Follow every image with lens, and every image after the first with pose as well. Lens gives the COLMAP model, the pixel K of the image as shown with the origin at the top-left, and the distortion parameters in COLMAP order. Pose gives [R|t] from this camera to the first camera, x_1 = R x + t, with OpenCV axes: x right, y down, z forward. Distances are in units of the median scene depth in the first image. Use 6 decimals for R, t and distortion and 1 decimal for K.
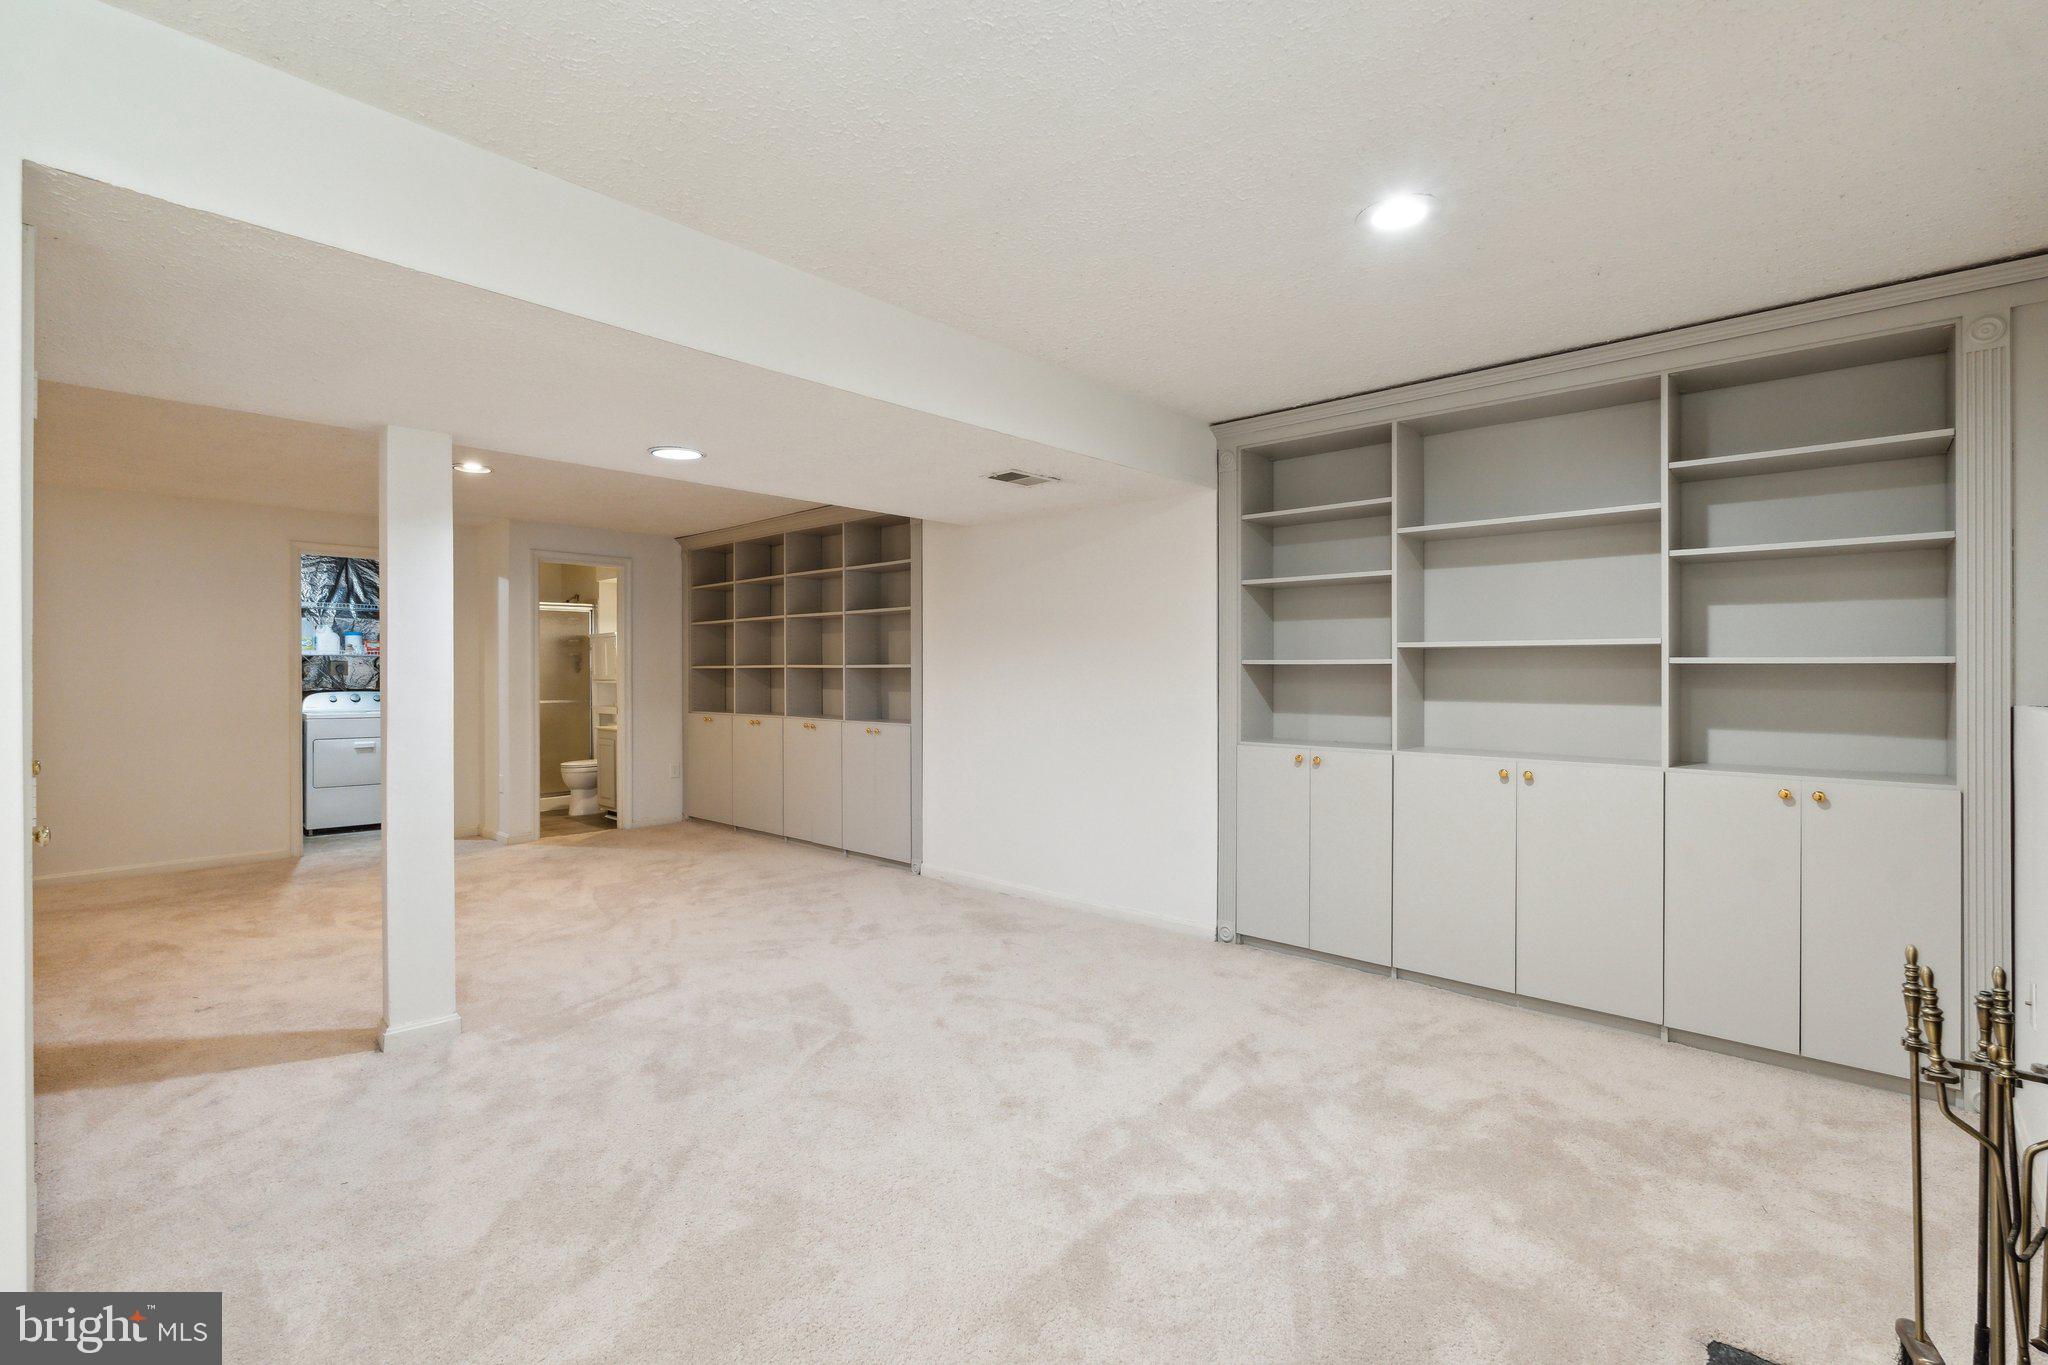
lens RADIAL K [[908.7, 0, 1016.1], [0, 908.7, 675.9], [0, 0, 1]] dist [0.001713, 0.000650]
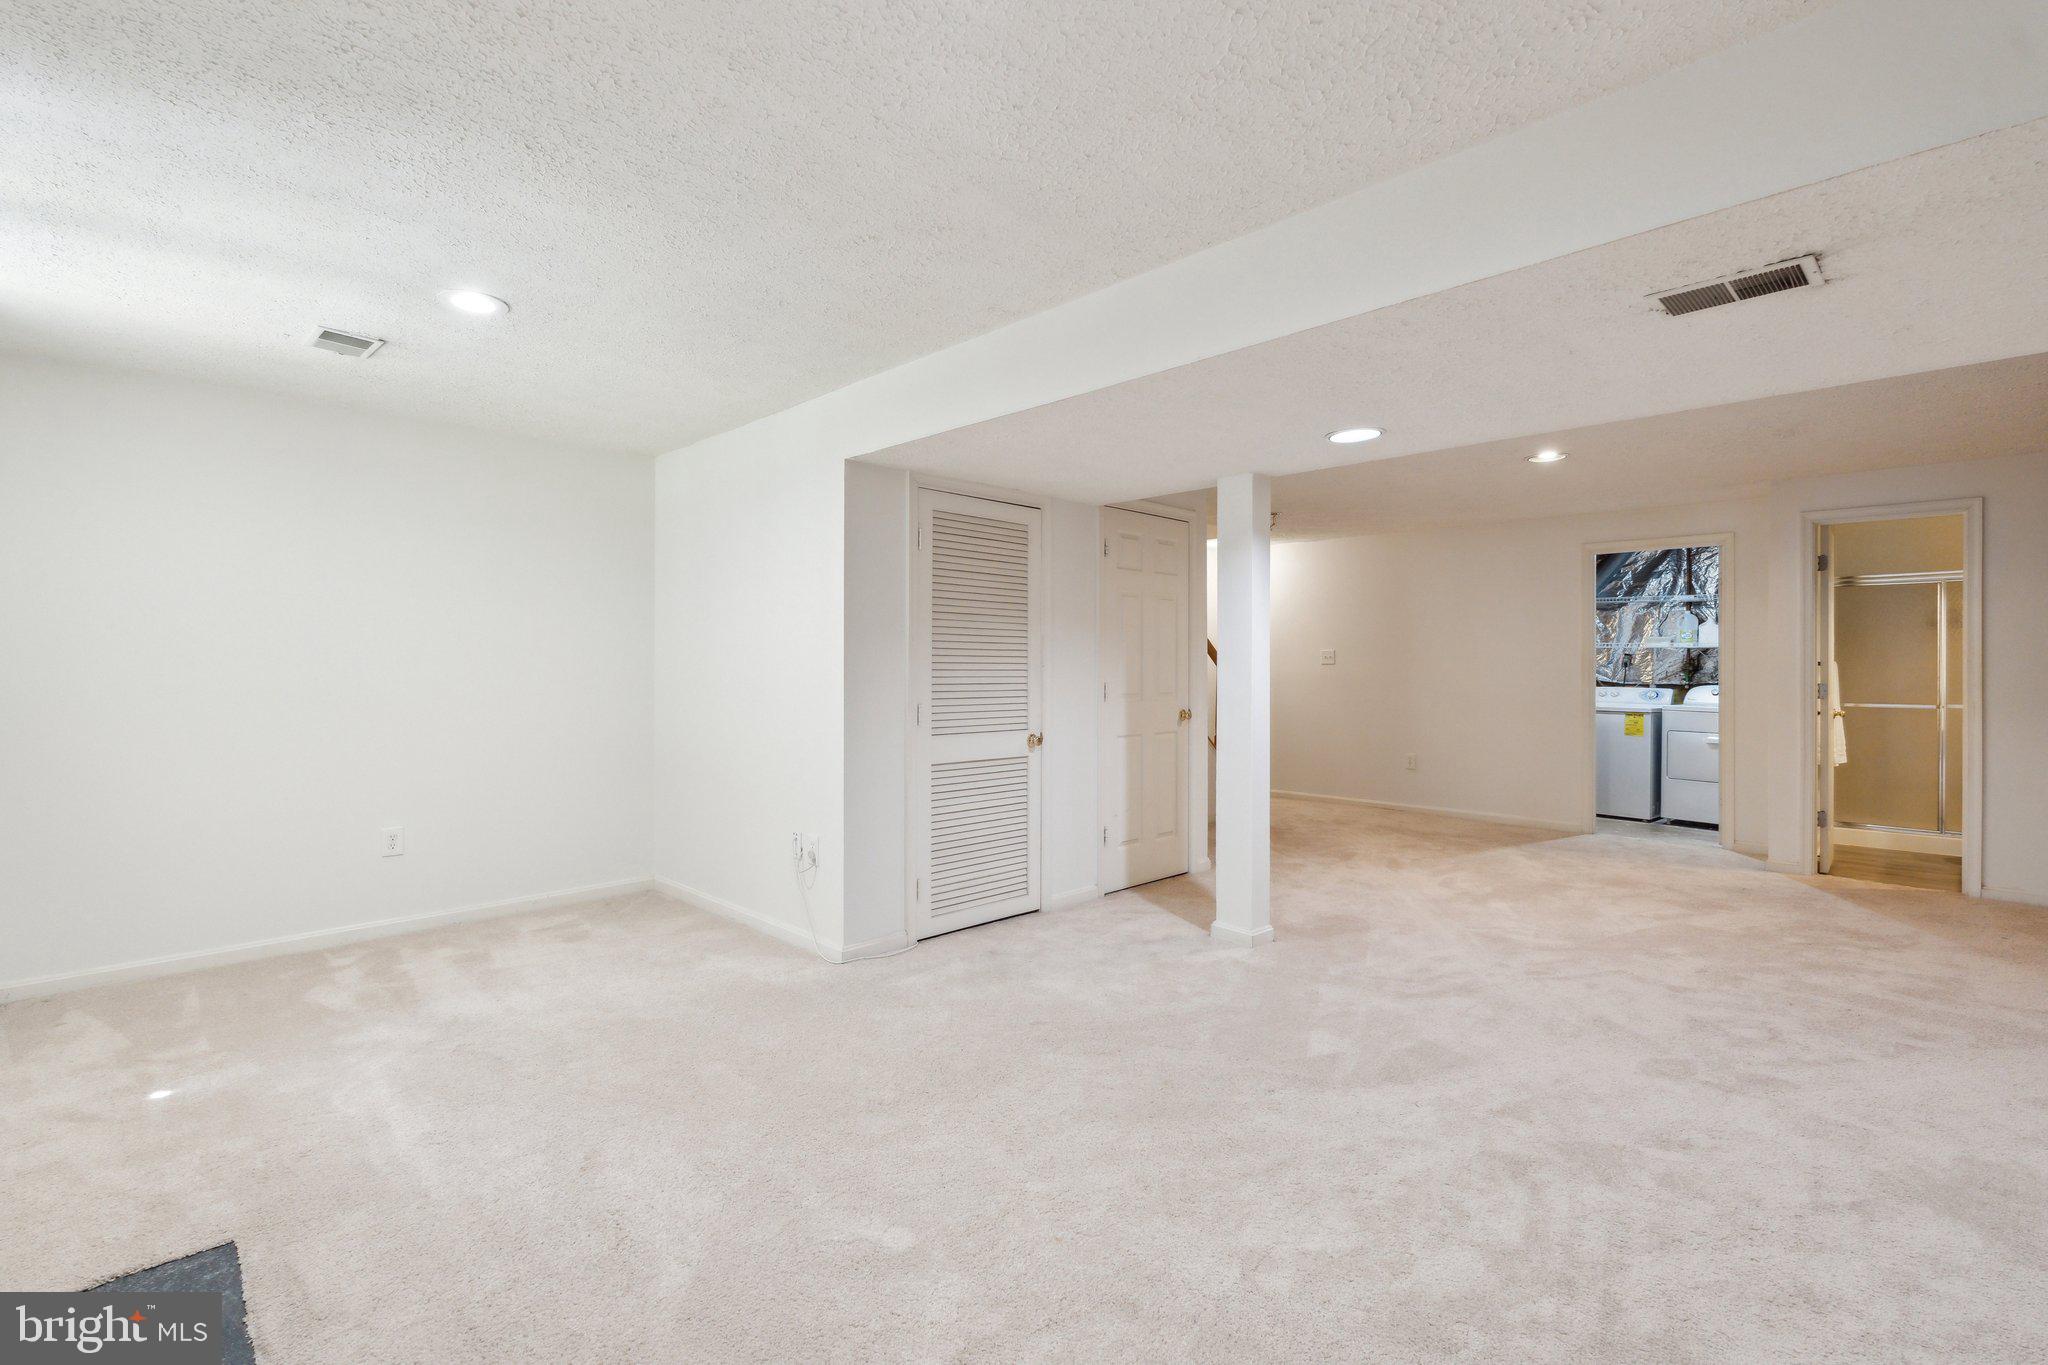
lens RADIAL K [[908.7, 0, 1016.1], [0, 908.7, 675.9], [0, 0, 1]] dist [0.001713, 0.000650]
pose [[-0.038374, 0.016517, -0.999127, 0.579680], [-0.010868, 0.999797, 0.016946, -0.002333], [0.999204, 0.011509, -0.038187, 0.632950]]
